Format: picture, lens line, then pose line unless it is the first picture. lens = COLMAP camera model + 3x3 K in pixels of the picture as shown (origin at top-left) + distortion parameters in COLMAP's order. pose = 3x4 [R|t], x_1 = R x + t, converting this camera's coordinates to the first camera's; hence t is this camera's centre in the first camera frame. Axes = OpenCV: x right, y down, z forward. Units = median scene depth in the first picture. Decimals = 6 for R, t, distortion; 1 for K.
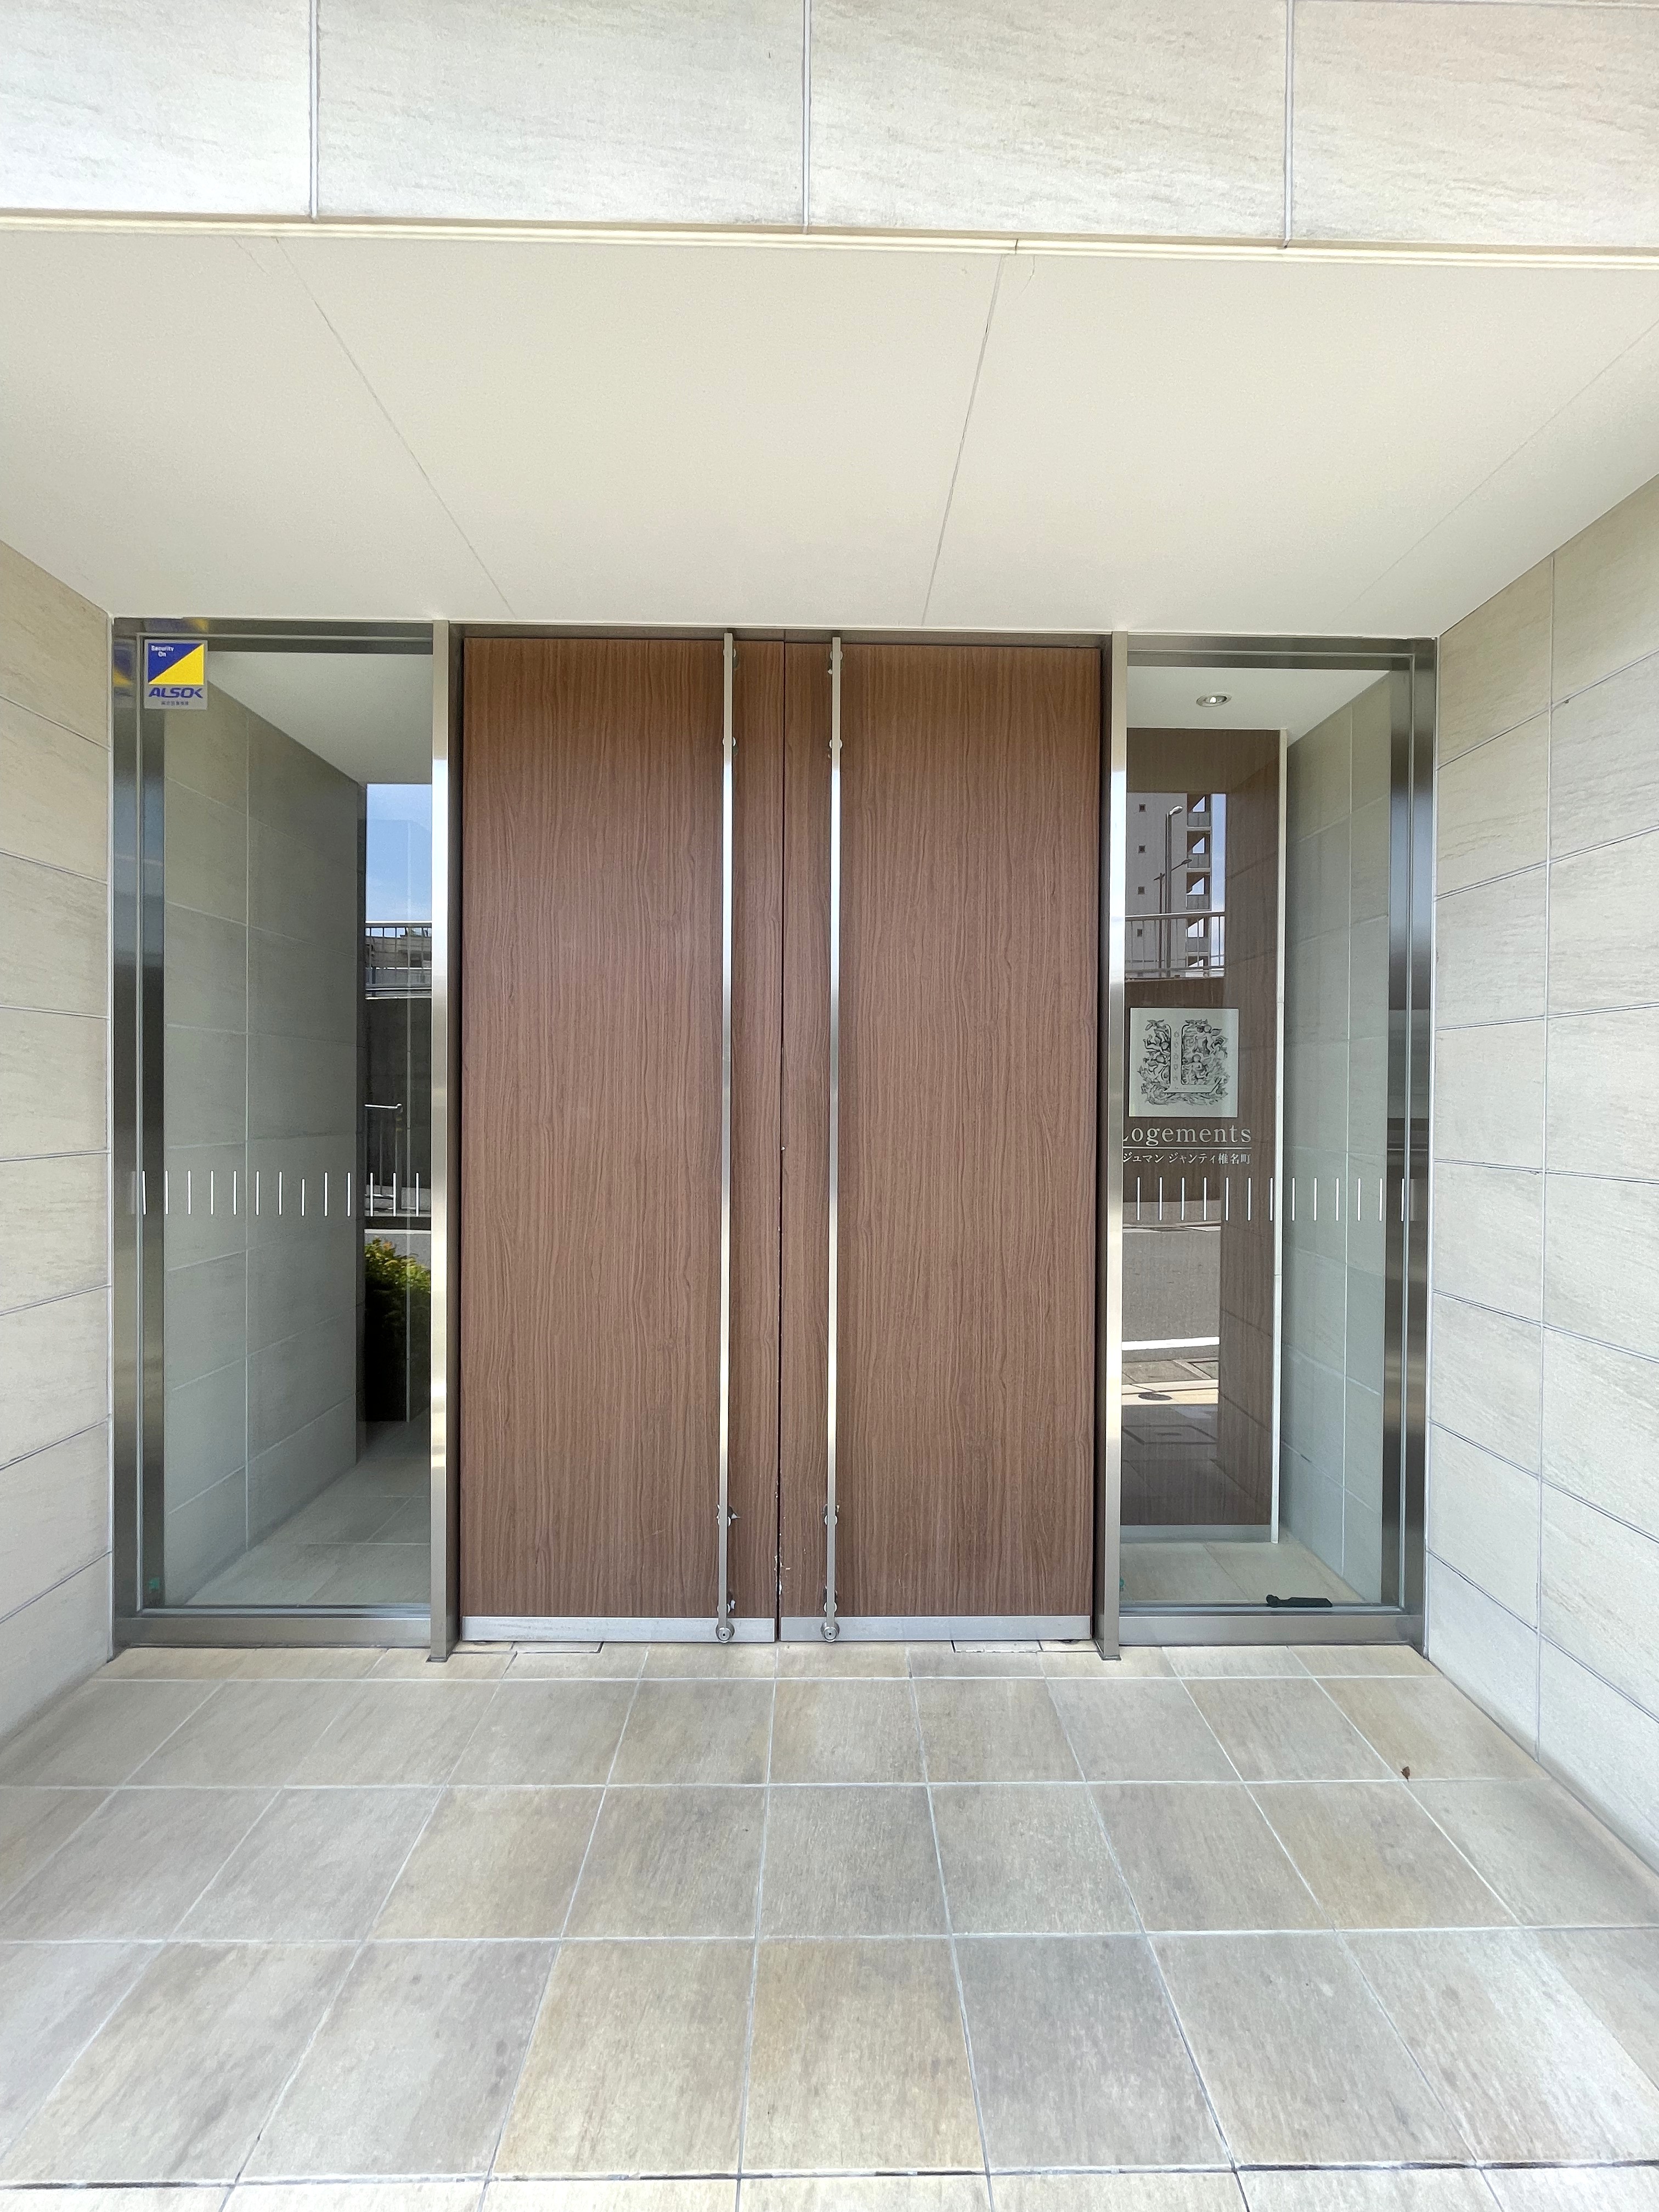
lens RADIAL K [[899.5, 0, 833.0], [0, 899.5, 1110.7], [0, 0, 1]] dist [-0.002403, 0.000086]
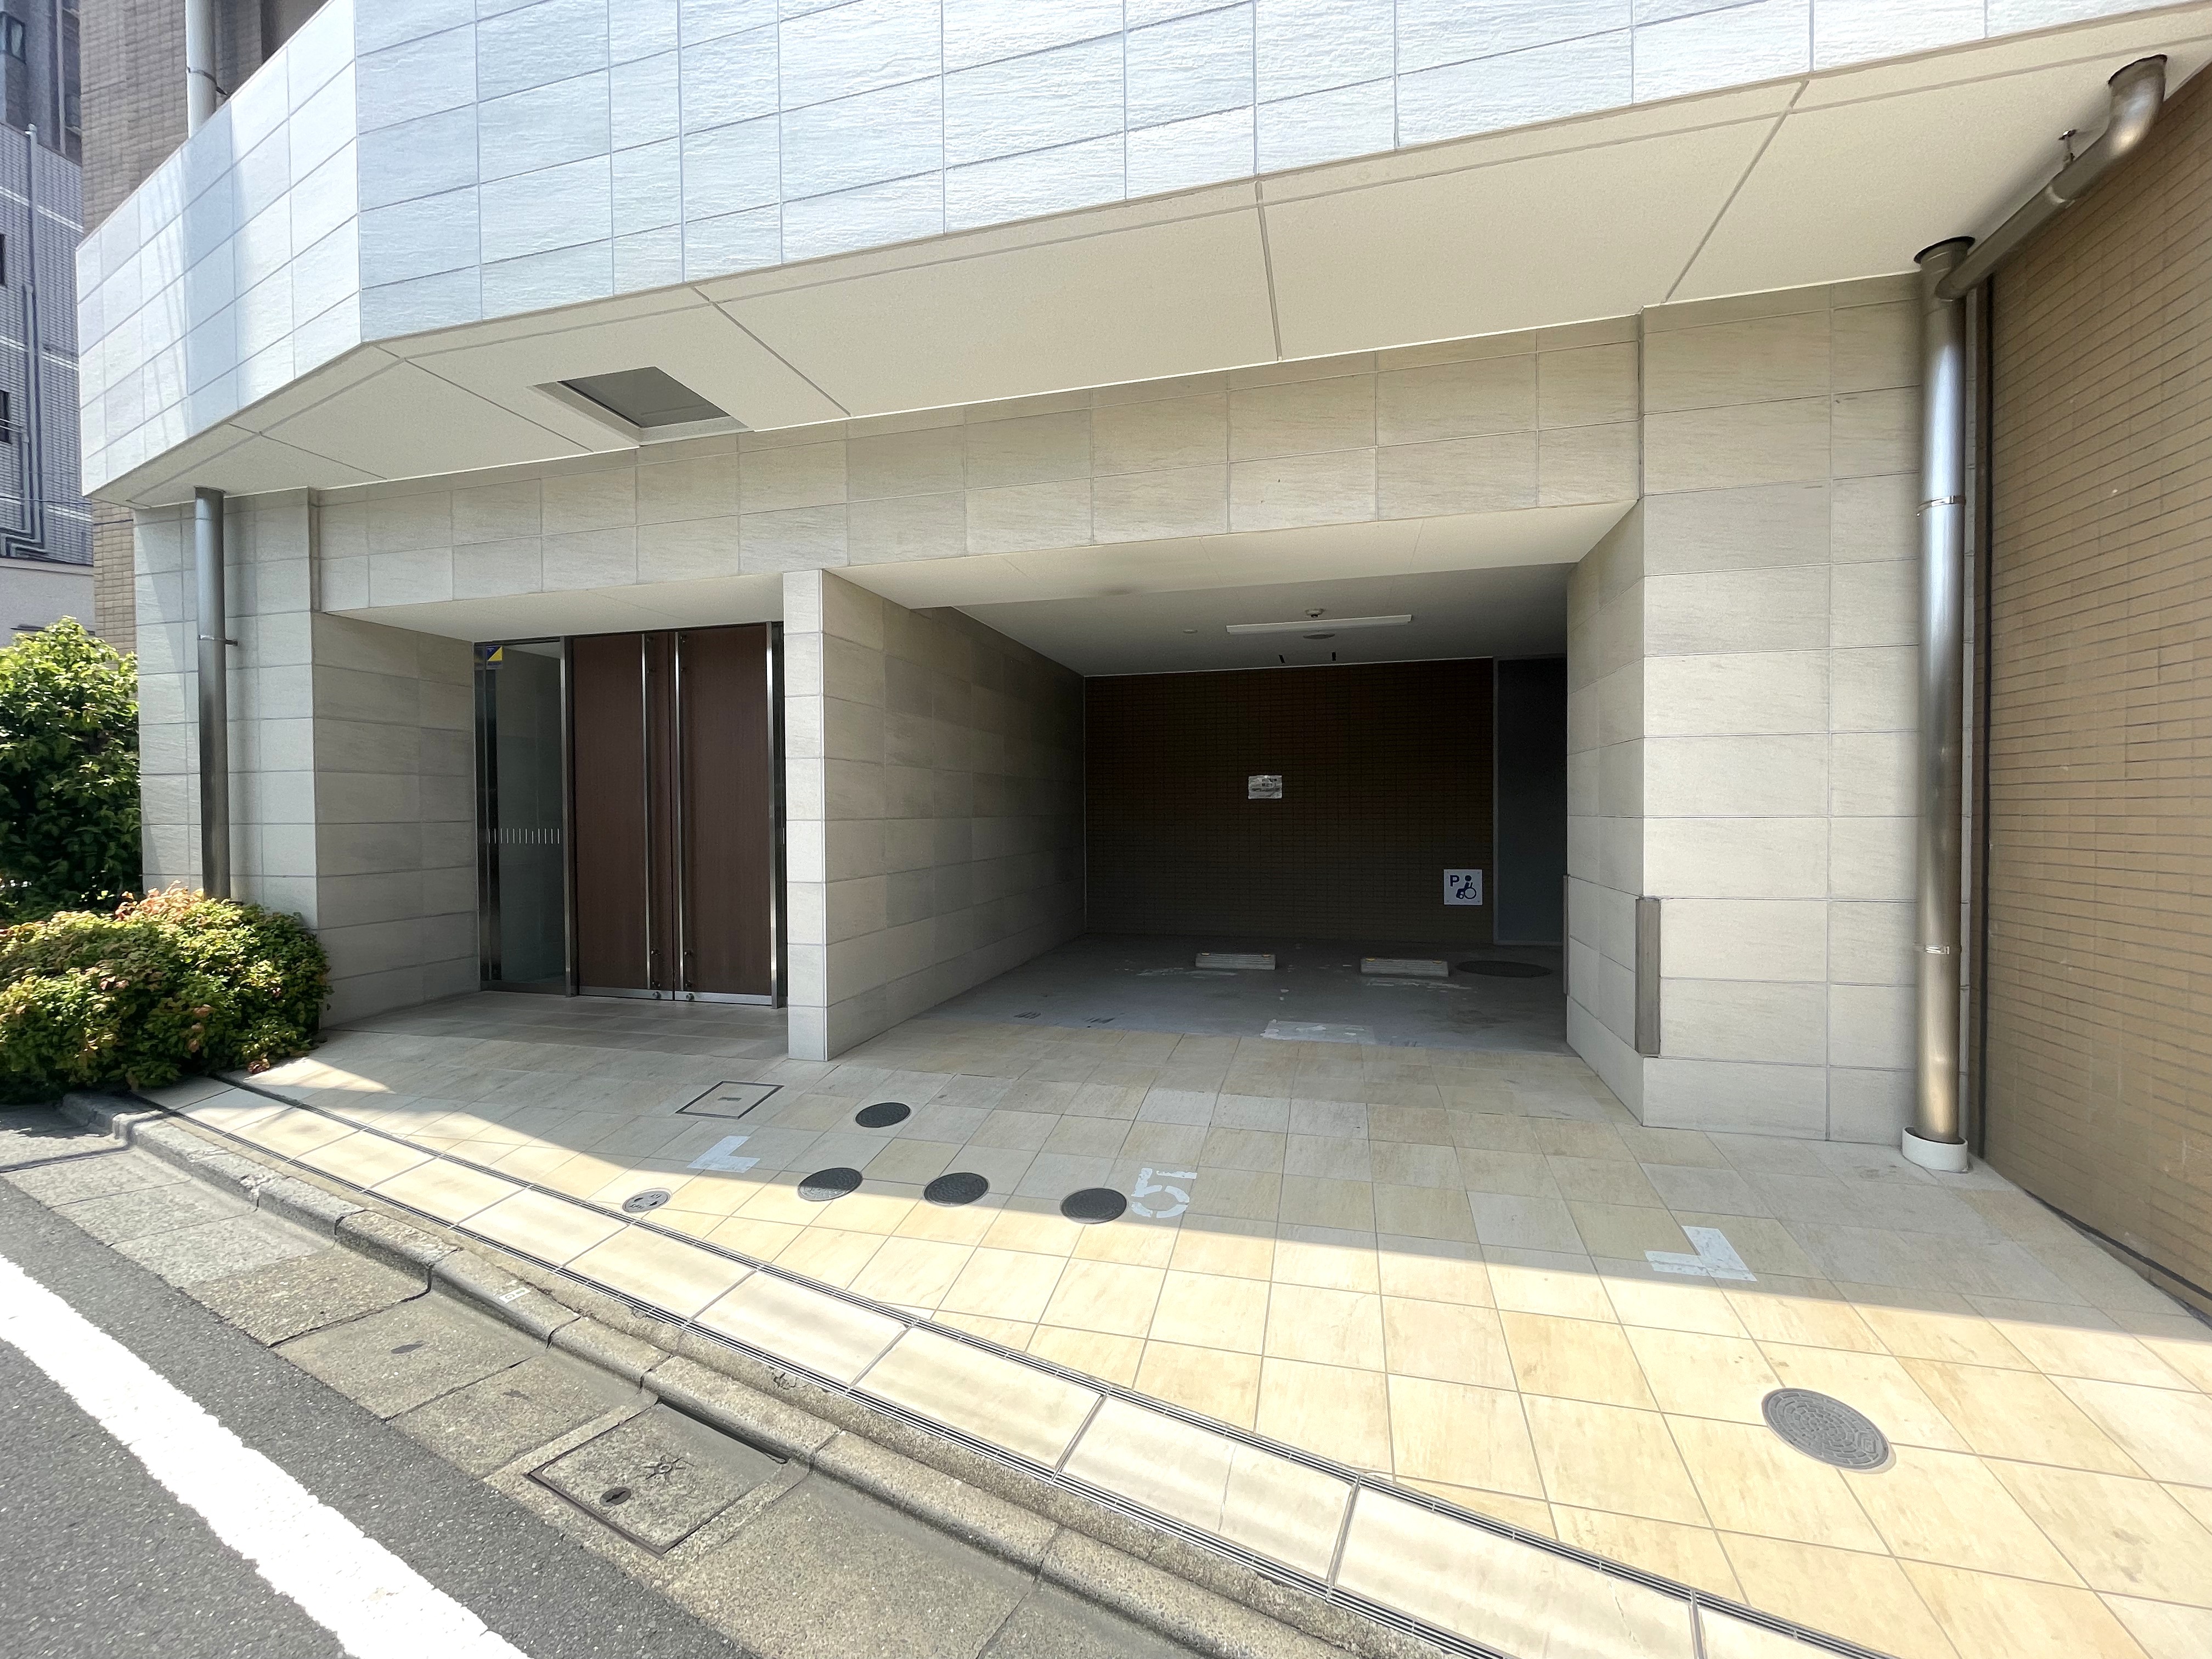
lens RADIAL K [[899.5, 0, 1102.5], [0, 899.5, 823.2], [0, 0, 1]] dist [-0.002403, 0.000086]
pose [[0.960988, -0.008700, -0.276453, 1.986869], [0.010272, 0.999938, 0.004239, 0.062389], [0.276399, -0.006913, 0.961018, -1.275920]]
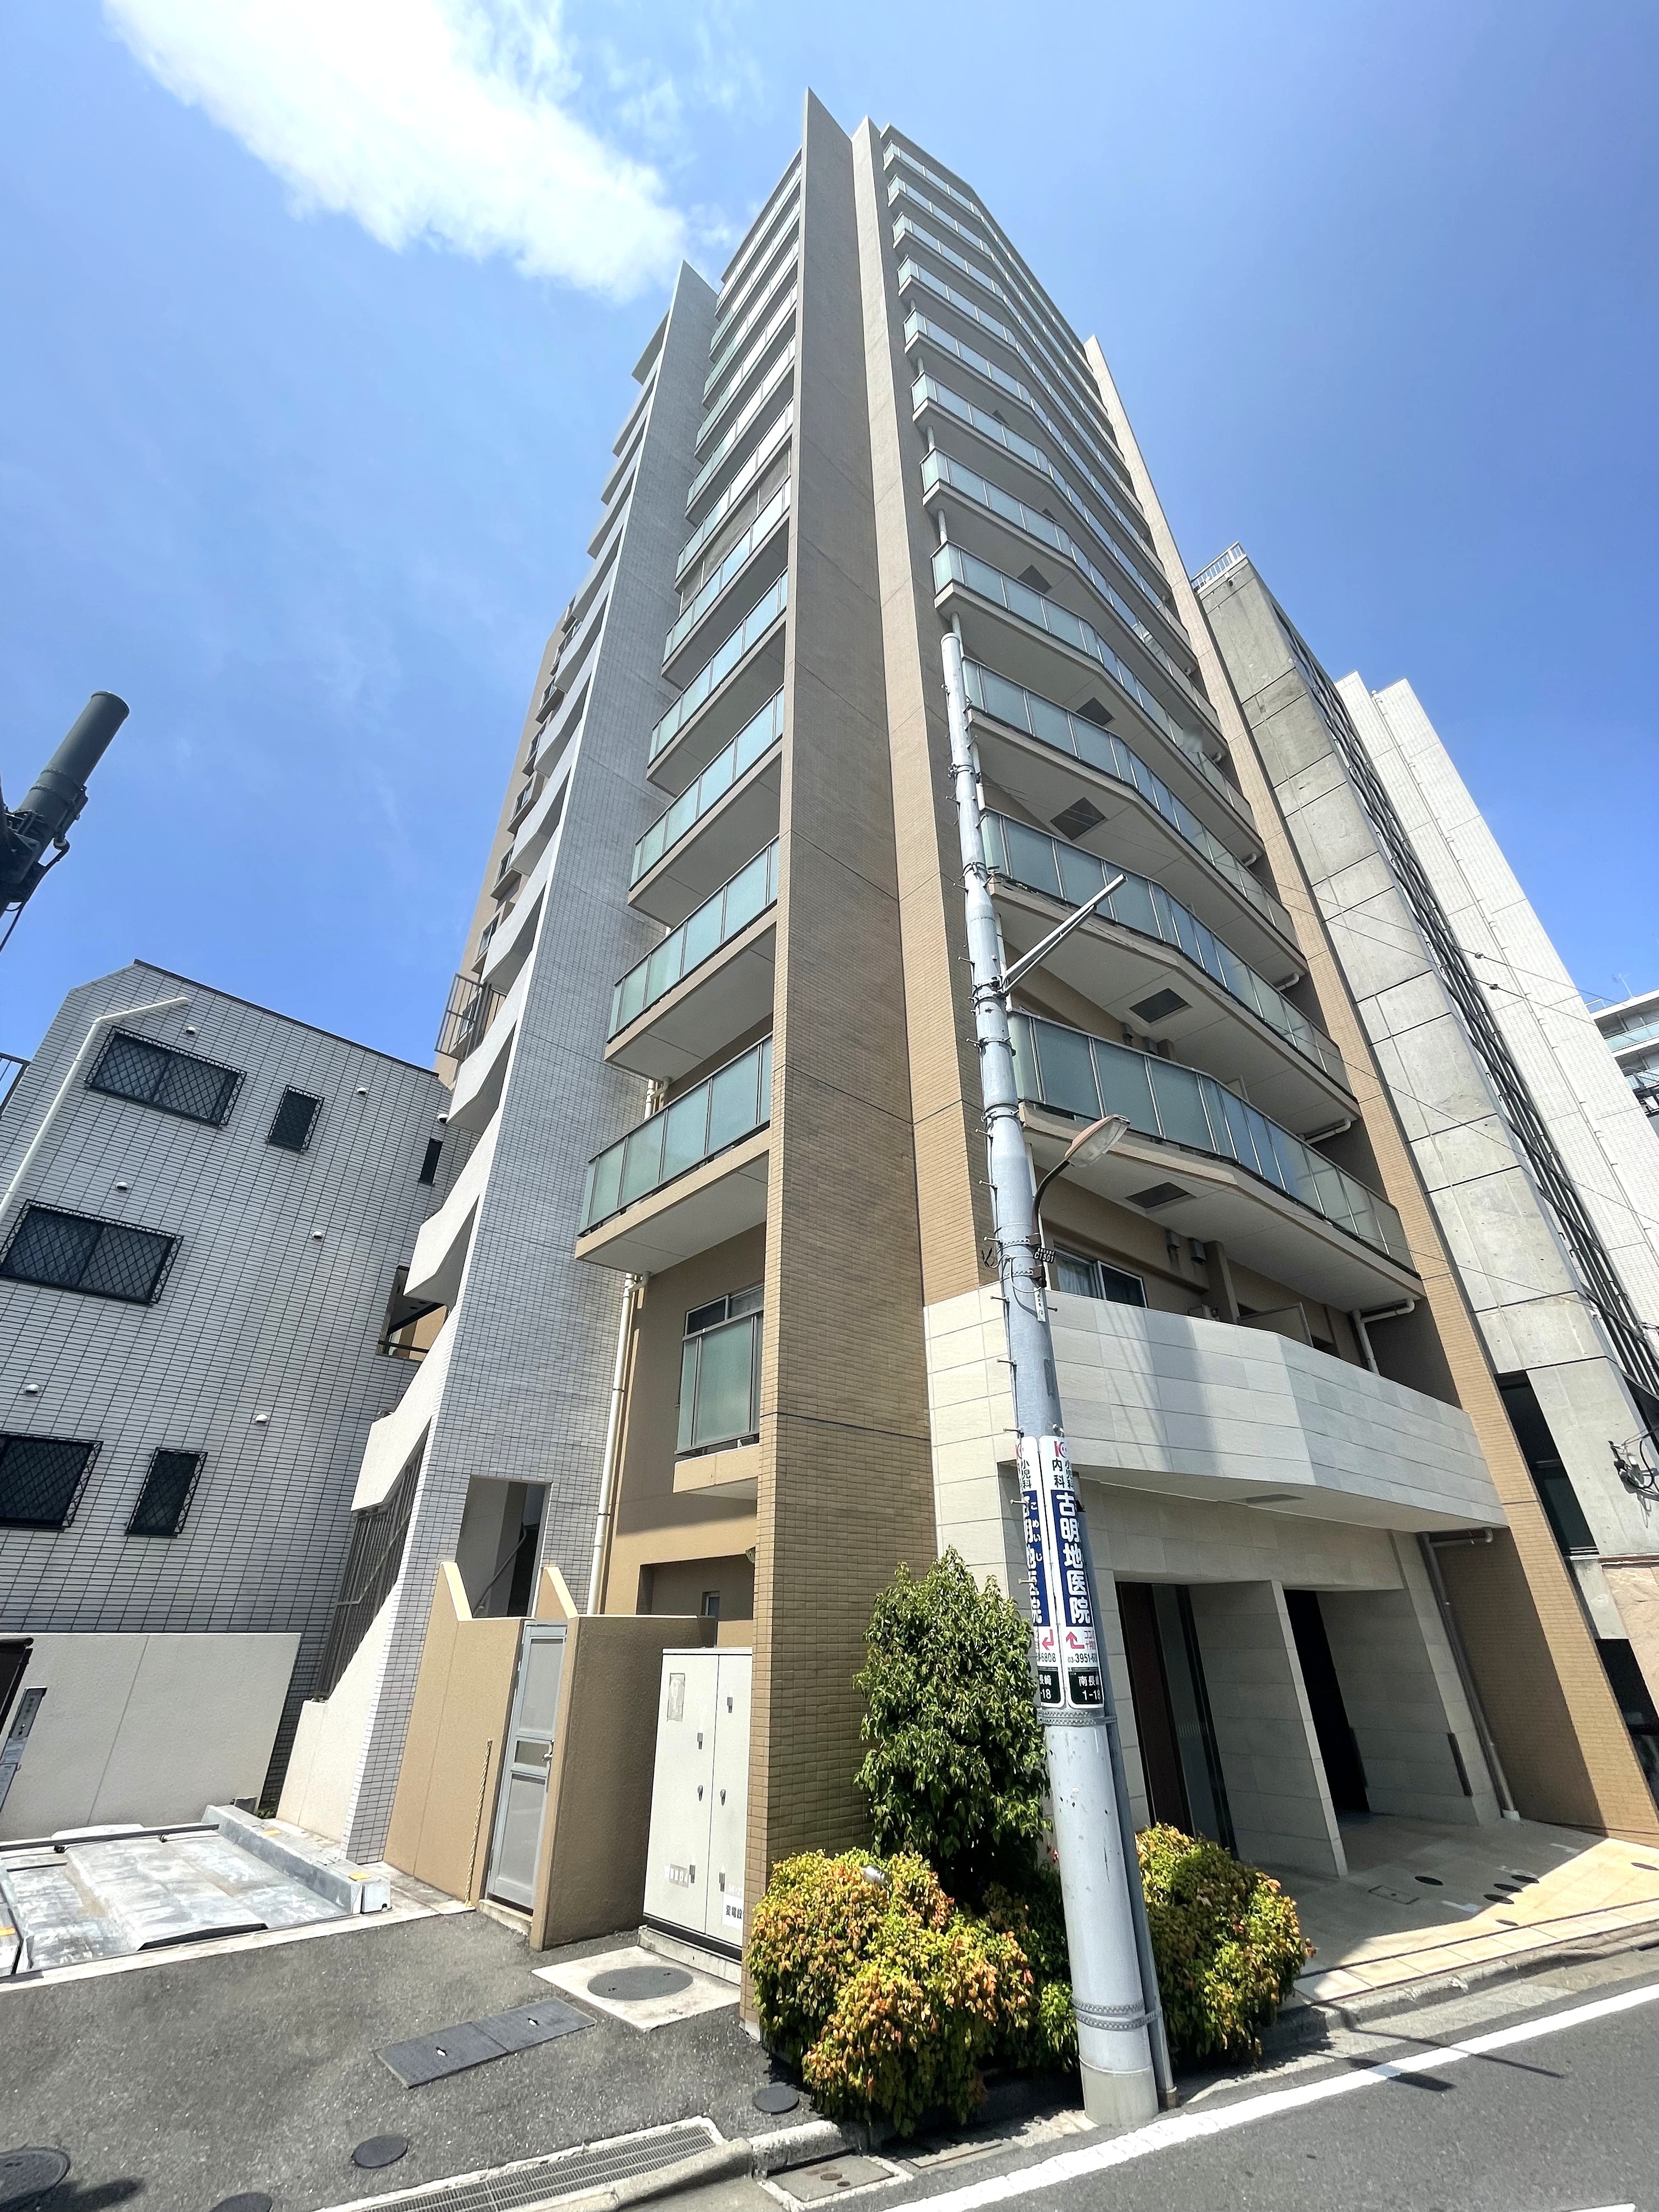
lens RADIAL K [[899.5, 0, 835.8], [0, 899.5, 1103.0], [0, 0, 1]] dist [-0.002403, 0.000086]
pose [[0.756373, 0.325355, 0.567489, -4.253637], [0.017002, 0.857463, -0.514265, -0.296644], [-0.653920, 0.398624, 0.643030, -1.871326]]
